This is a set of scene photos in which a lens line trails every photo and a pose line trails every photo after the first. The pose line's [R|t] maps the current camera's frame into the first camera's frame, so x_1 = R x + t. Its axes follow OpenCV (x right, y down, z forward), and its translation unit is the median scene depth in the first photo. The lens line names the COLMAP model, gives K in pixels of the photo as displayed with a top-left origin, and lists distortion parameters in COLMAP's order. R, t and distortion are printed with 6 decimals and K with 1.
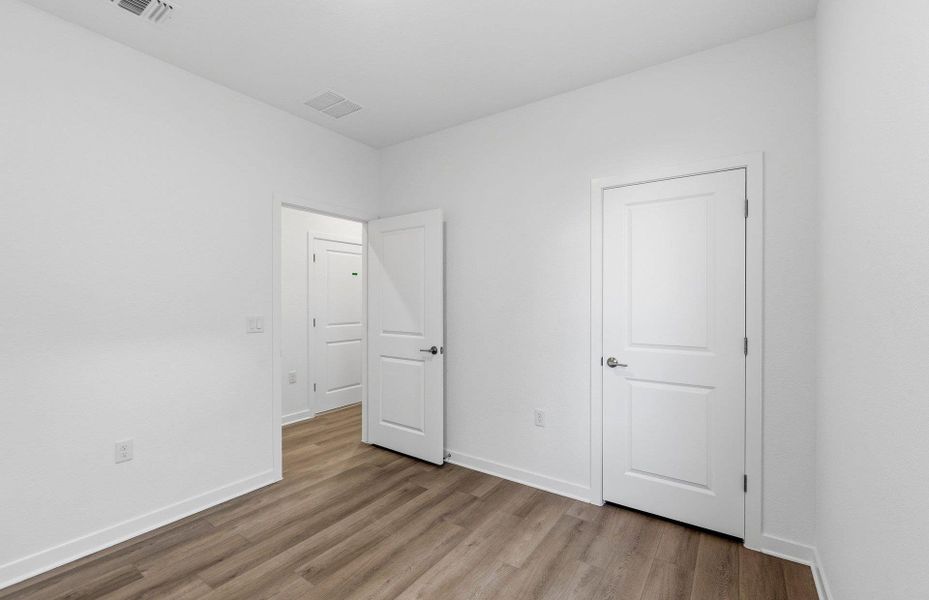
lens RADIAL K [[391.7, 0, 464.5], [0, 391.7, 300.0], [0, 0, 1]] dist [-0.004890, -0.000387]
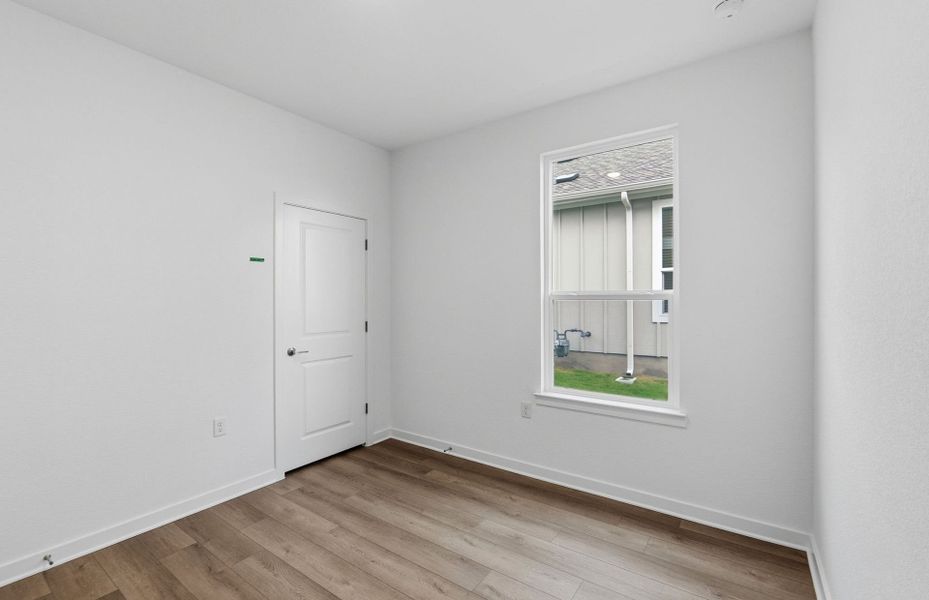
lens RADIAL K [[391.7, 0, 464.5], [0, 391.7, 300.0], [0, 0, 1]] dist [-0.004890, -0.000387]
pose [[0.005856, 0.008486, 0.999947, -0.907716], [-0.011418, 0.999899, -0.008419, 0.010055], [-0.999918, -0.011368, 0.005952, 0.539990]]
